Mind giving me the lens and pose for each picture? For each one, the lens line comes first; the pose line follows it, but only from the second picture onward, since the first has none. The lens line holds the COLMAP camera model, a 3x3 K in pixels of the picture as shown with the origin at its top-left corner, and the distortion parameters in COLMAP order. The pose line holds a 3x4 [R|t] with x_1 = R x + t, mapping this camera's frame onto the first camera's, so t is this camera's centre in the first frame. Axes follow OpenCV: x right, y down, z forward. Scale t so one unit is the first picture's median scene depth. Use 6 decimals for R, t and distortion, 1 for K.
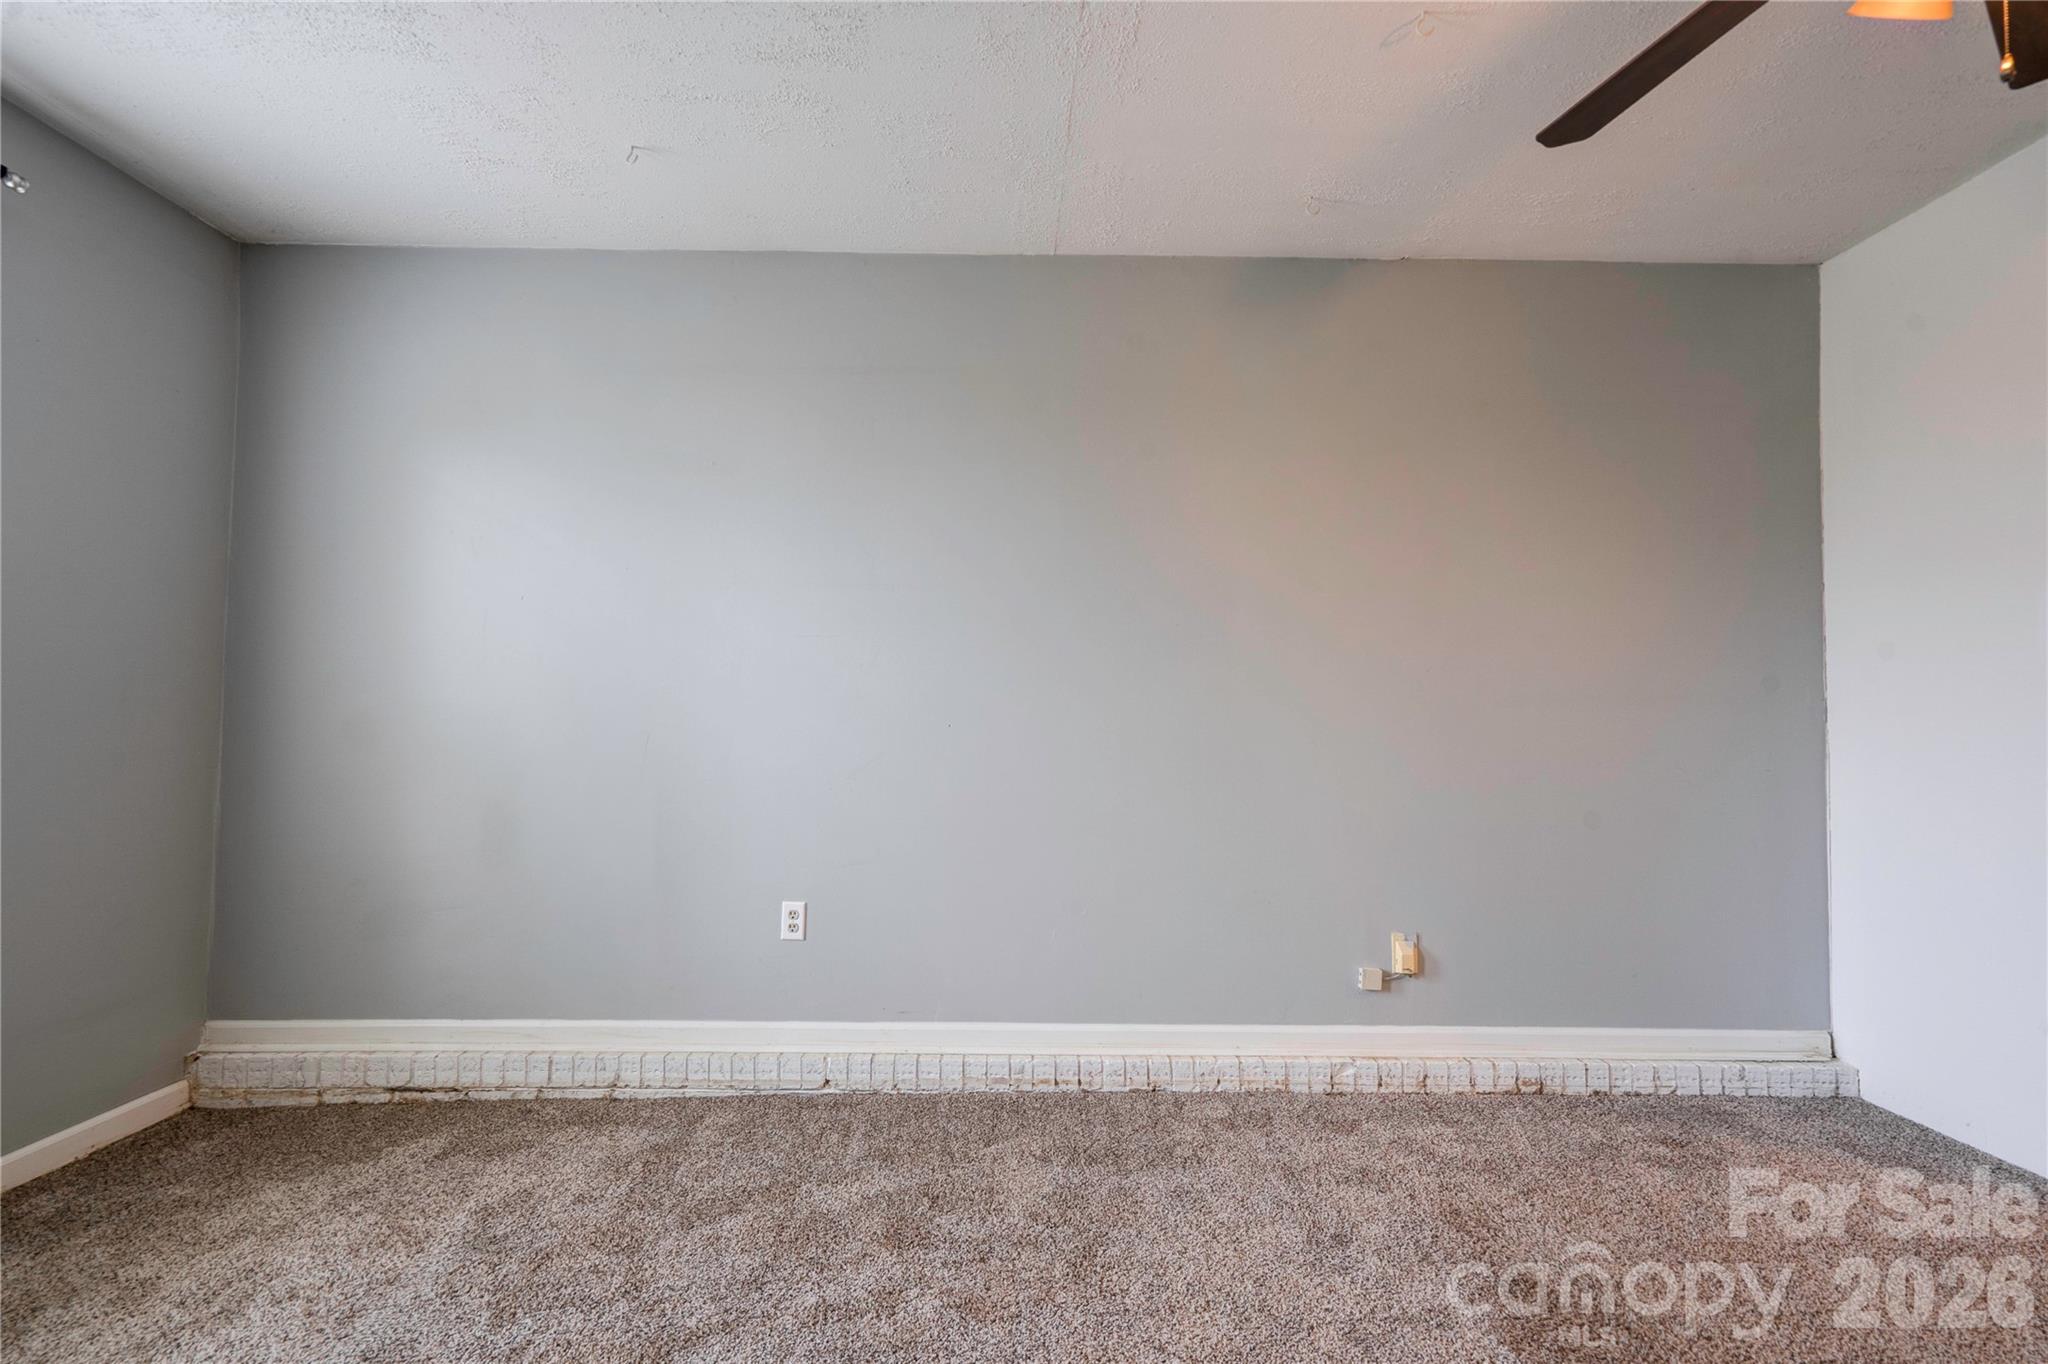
lens RADIAL K [[962.5, 0, 1024.0], [0, 962.5, 682.0], [0, 0, 1]] dist [-0.002784, 0.012872]
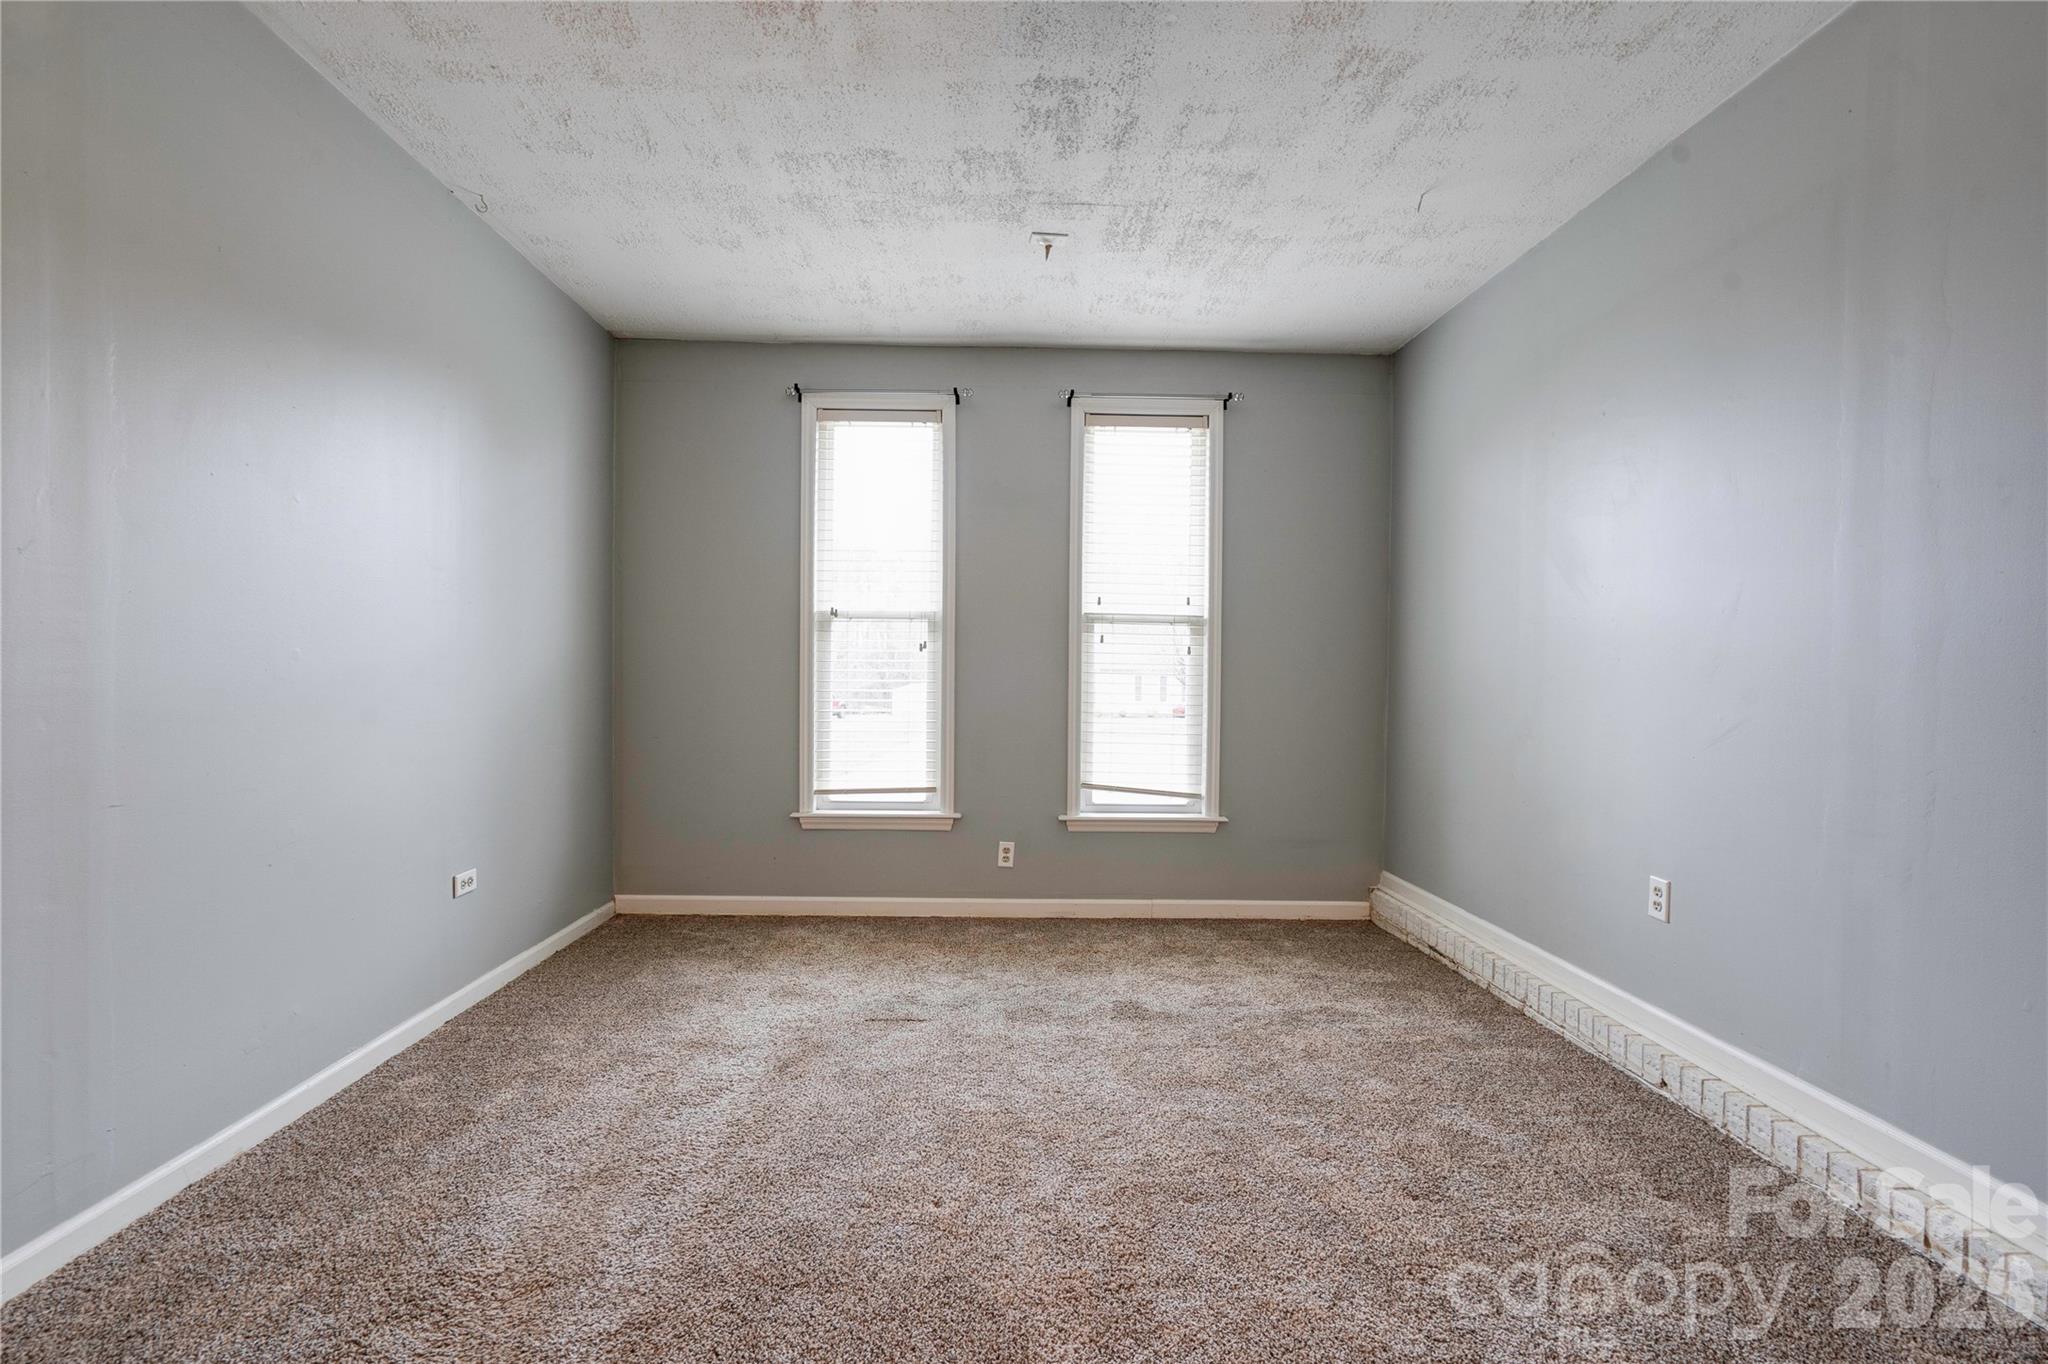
lens RADIAL K [[940.9, 0, 1014.6], [0, 940.9, 683.6], [0, 0, 1]] dist [-0.007515, 0.022674]
pose [[0.027192, 0.008474, -0.999594, 0.649429], [0.026858, 0.999597, 0.009204, 0.022250], [0.999269, -0.027098, 0.026954, 0.387229]]
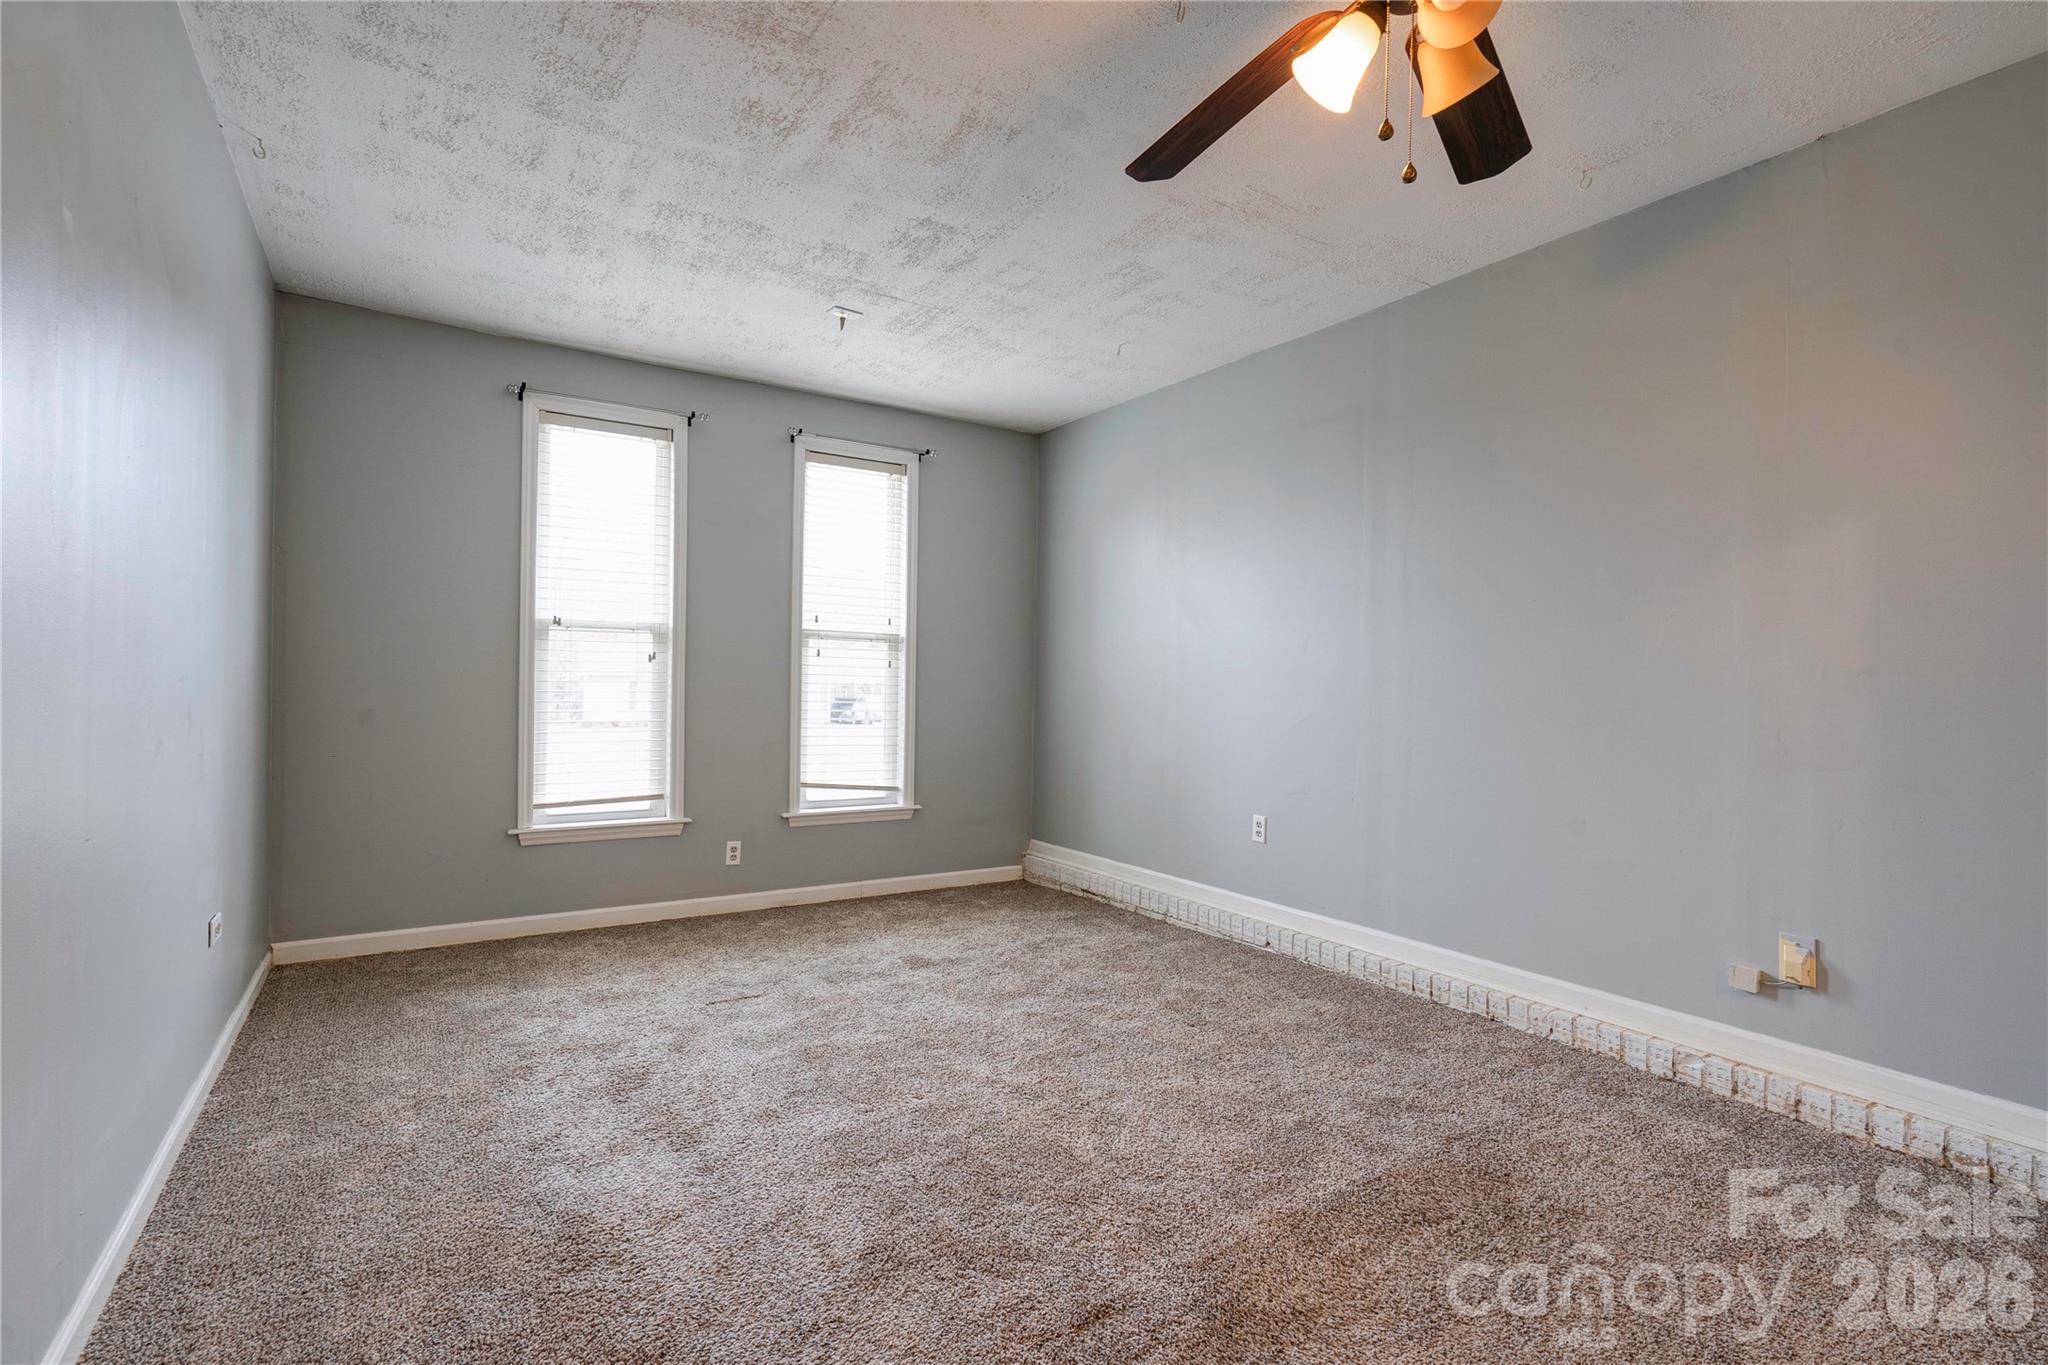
lens RADIAL K [[940.9, 0, 1014.6], [0, 940.9, 684.1], [0, 0, 1]] dist [-0.007515, 0.022674]
pose [[0.538273, 0.001731, -0.842768, 0.757745], [0.021172, 0.999655, 0.015575, 0.005462], [0.842504, -0.026227, 0.538051, -0.046006]]
